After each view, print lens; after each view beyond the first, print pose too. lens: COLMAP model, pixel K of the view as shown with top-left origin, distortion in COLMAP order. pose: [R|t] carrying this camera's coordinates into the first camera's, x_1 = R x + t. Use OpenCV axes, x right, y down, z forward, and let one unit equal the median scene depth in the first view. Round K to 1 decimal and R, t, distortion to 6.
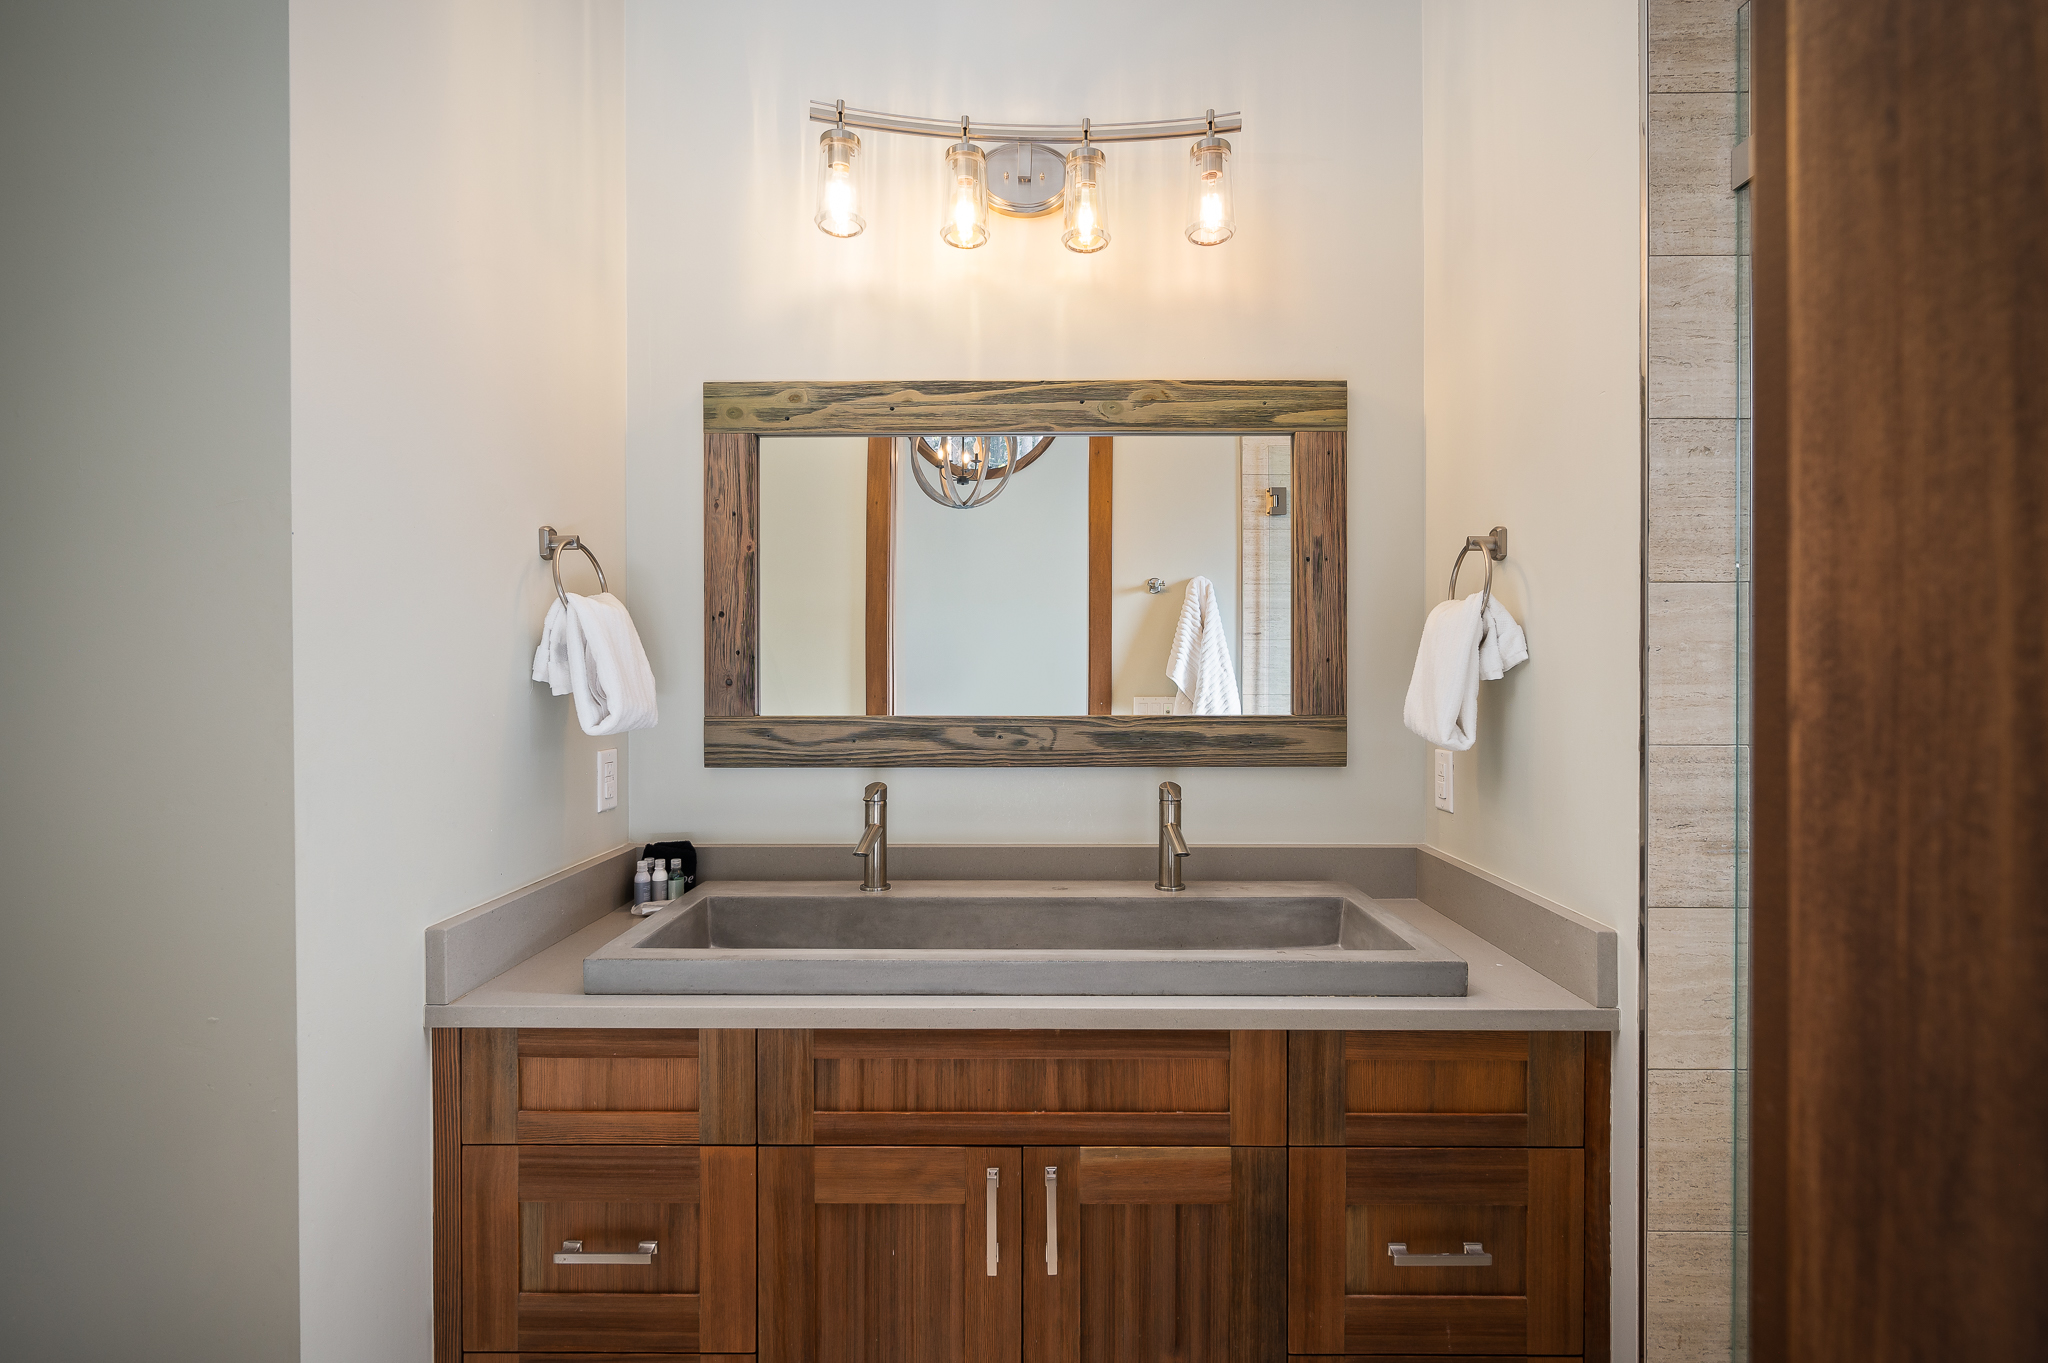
lens RADIAL K [[920.3, 0, 1034.3], [0, 920.3, 674.2], [0, 0, 1]] dist [-0.001911, 0.000810]
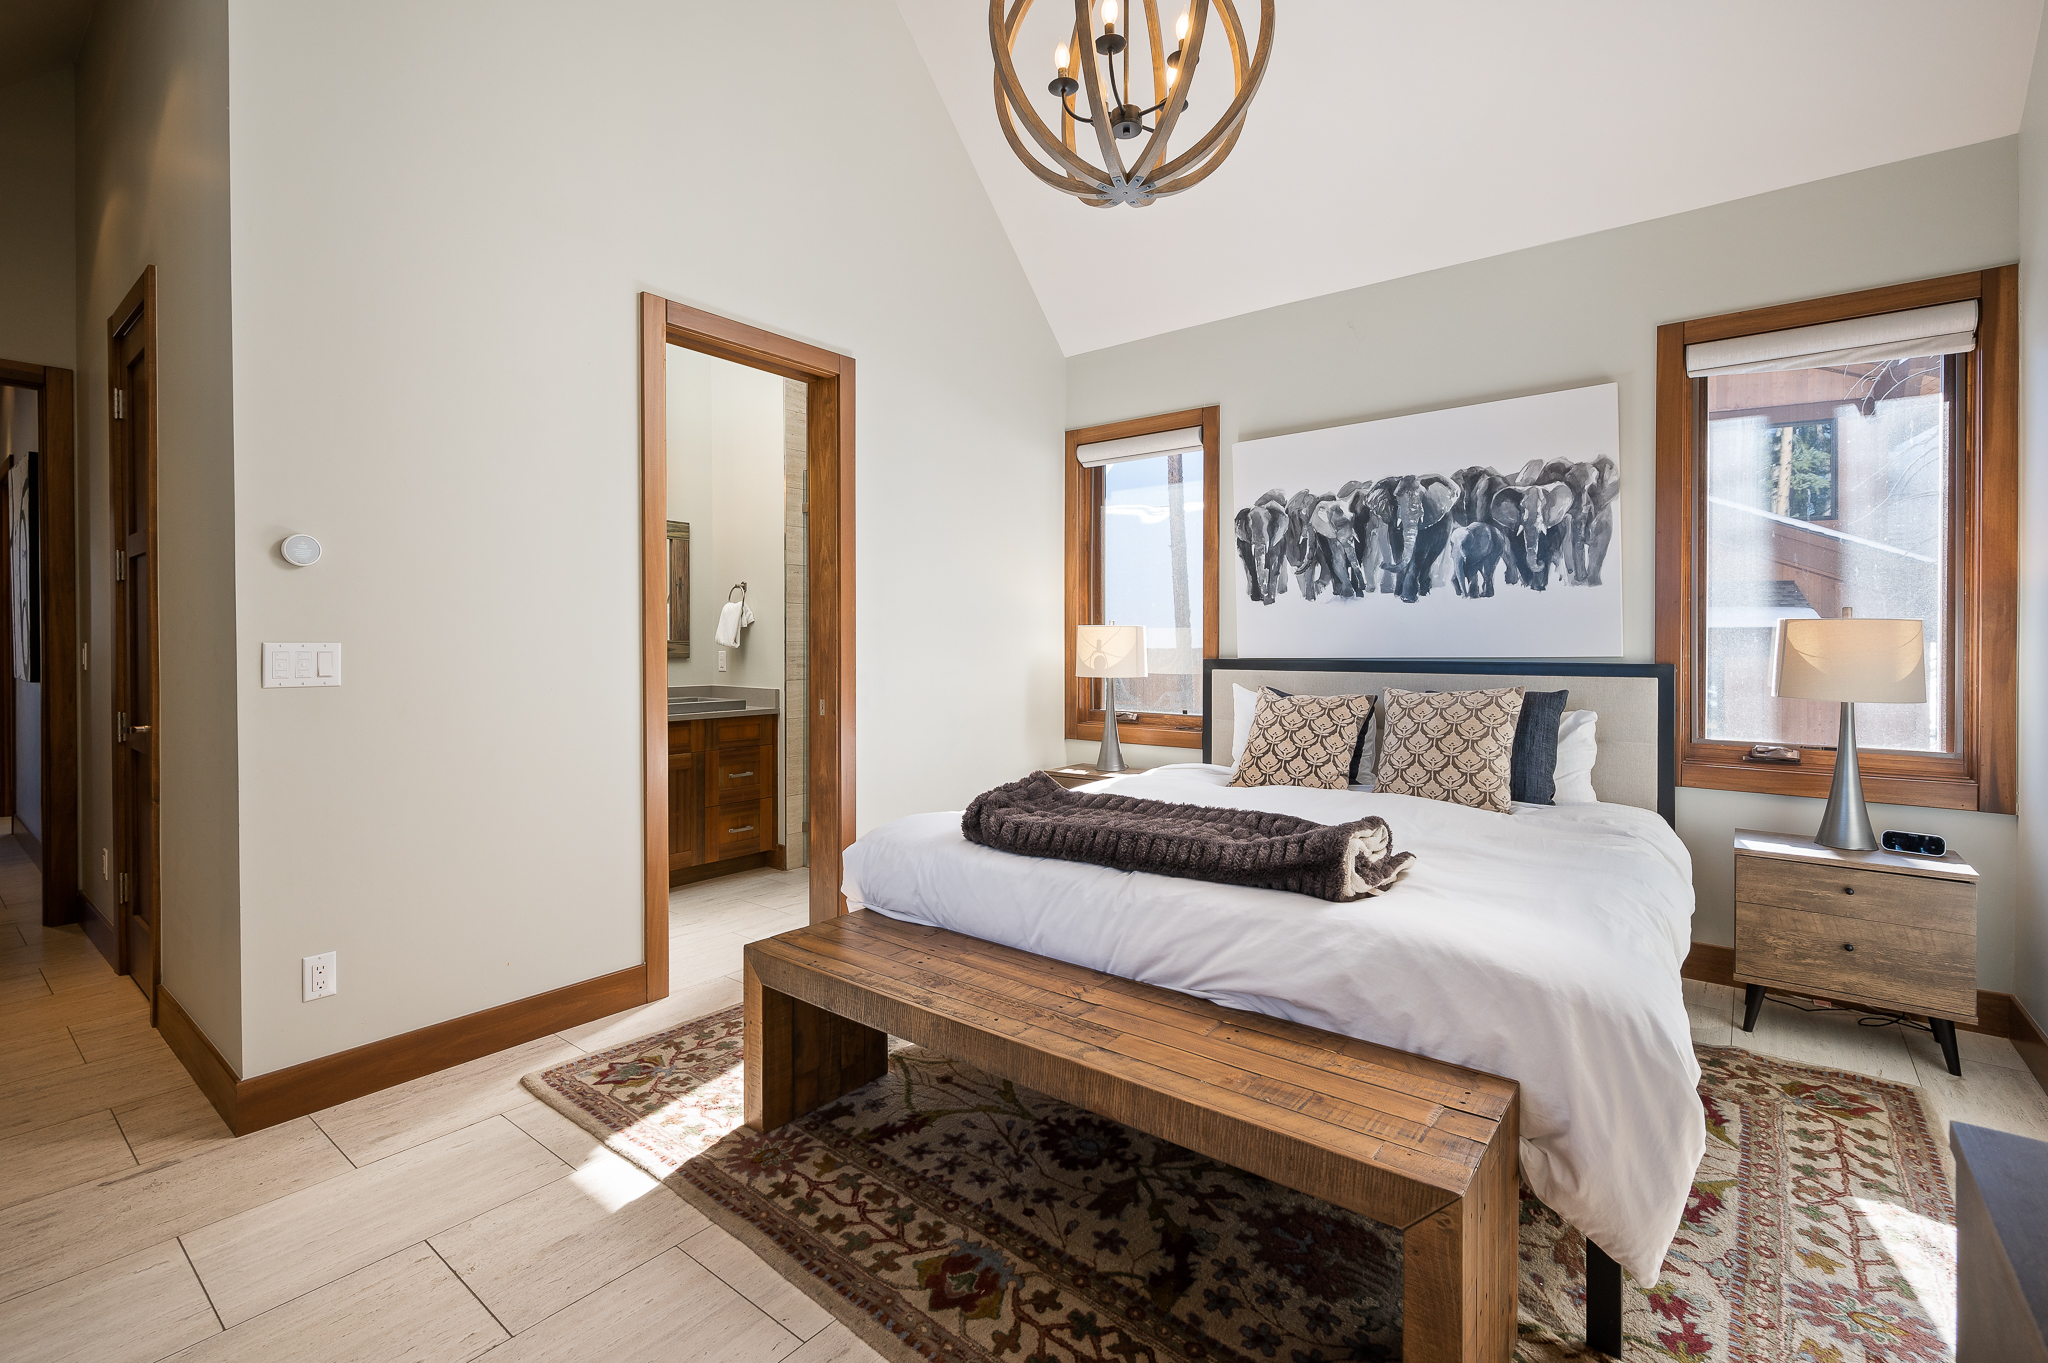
lens RADIAL K [[905.8, 0, 1031.1], [0, 905.8, 665.0], [0, 0, 1]] dist [0.001713, 0.000022]
pose [[0.606543, -0.010182, 0.794985, -1.804288], [-0.001910, 0.999896, 0.014264, 0.114162], [-0.795048, -0.010170, 0.606461, -2.224343]]
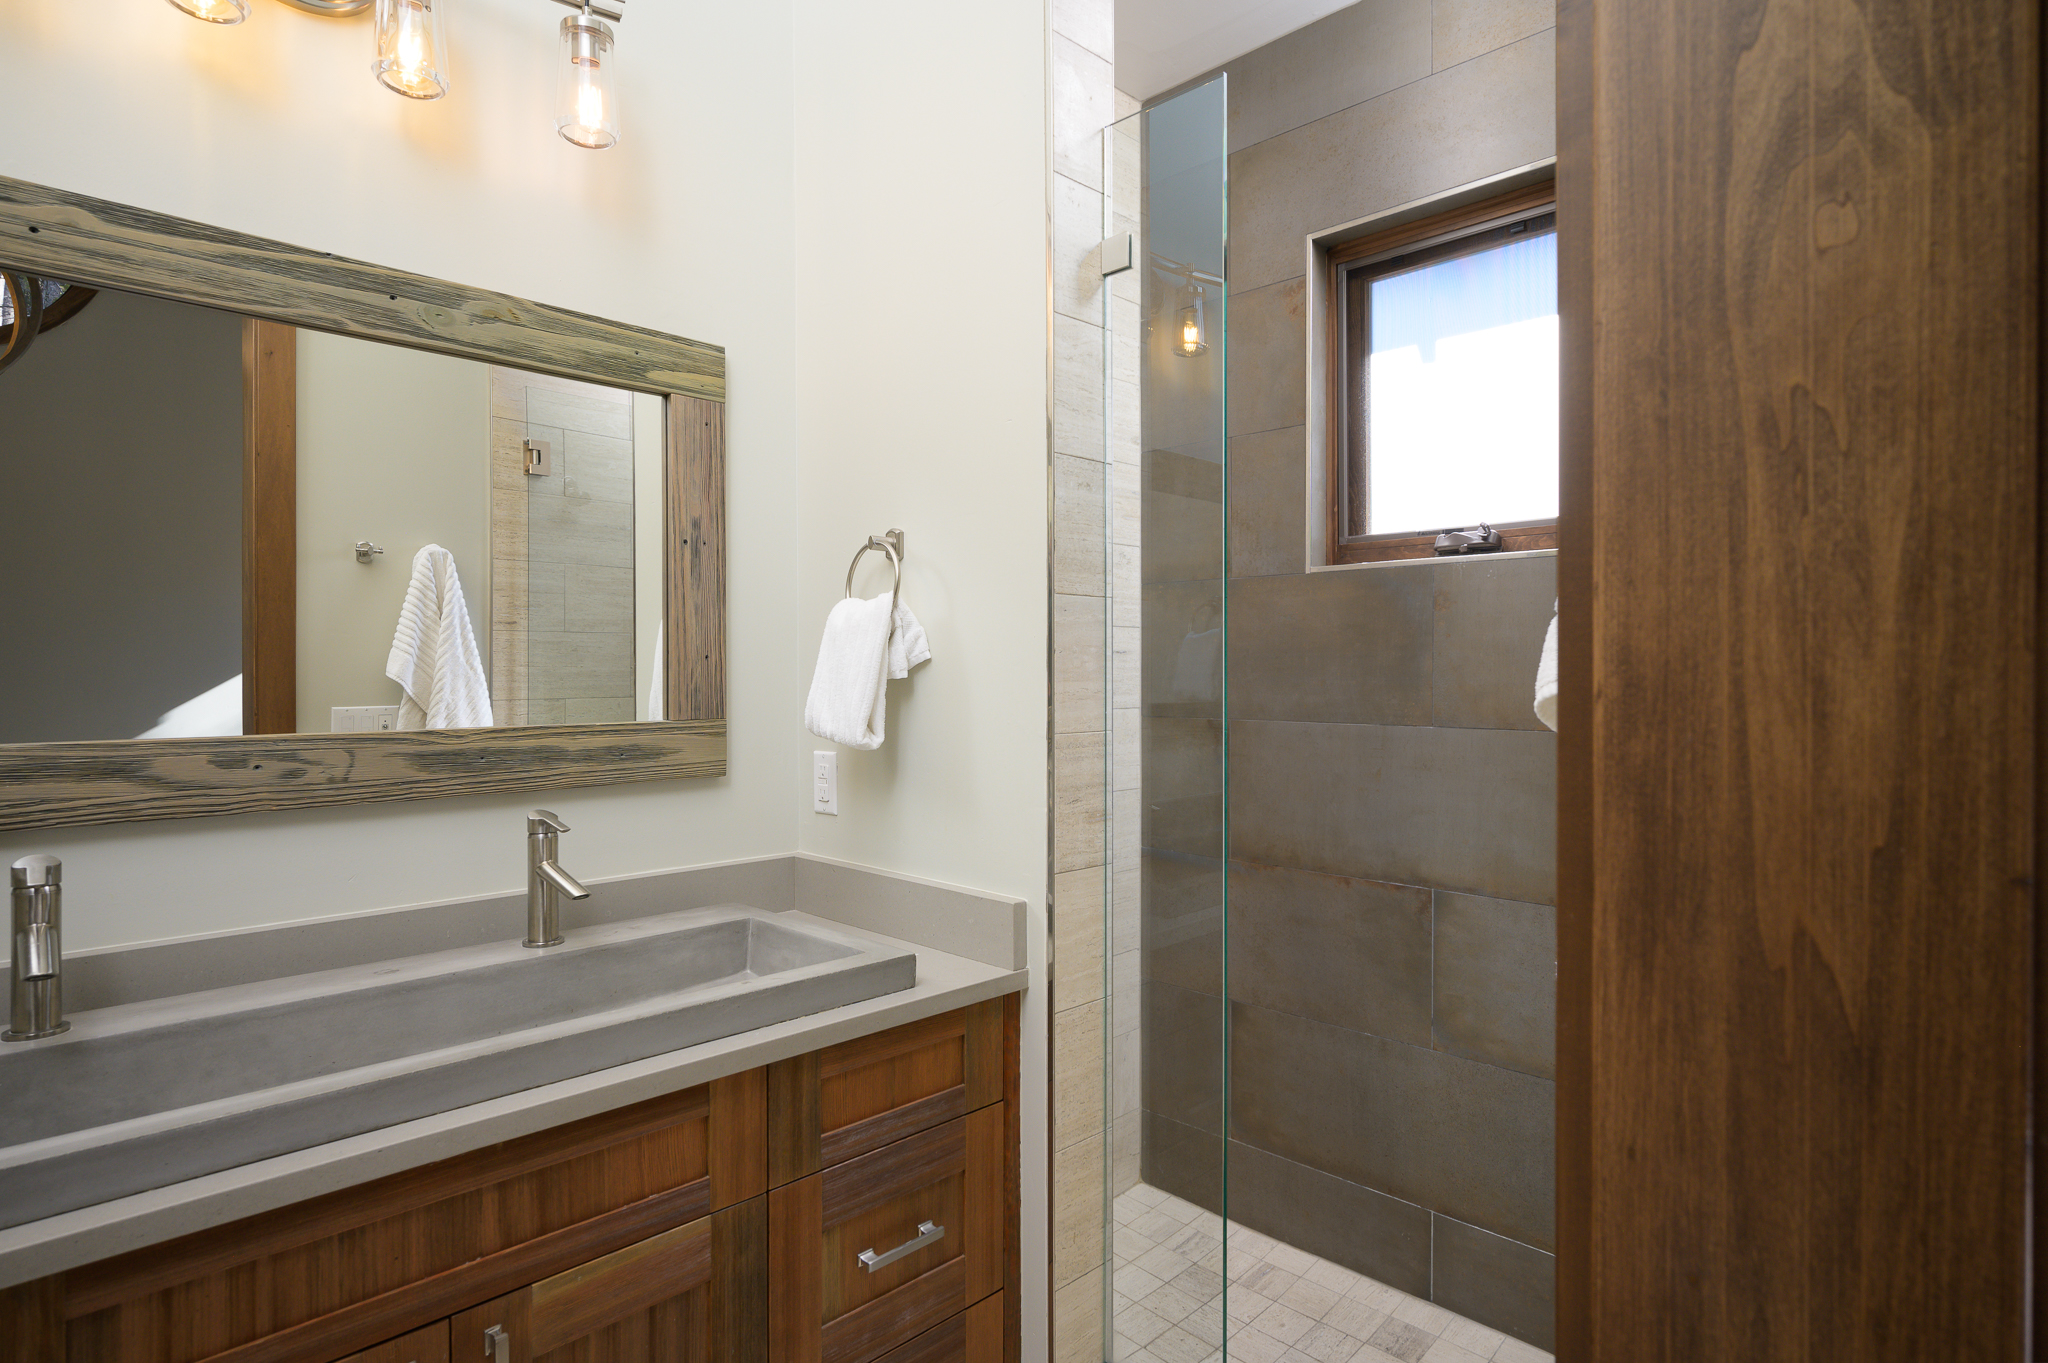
lens RADIAL K [[1087.5, 0, 1036.7], [0, 1087.5, 674.9], [0, 0, 1]] dist [-0.005491, 0.003269]
pose [[0.693033, -0.002436, 0.720902, -0.312280], [0.001202, 0.999997, 0.002224, -0.000597], [-0.720905, -0.000674, 0.693033, 0.062423]]
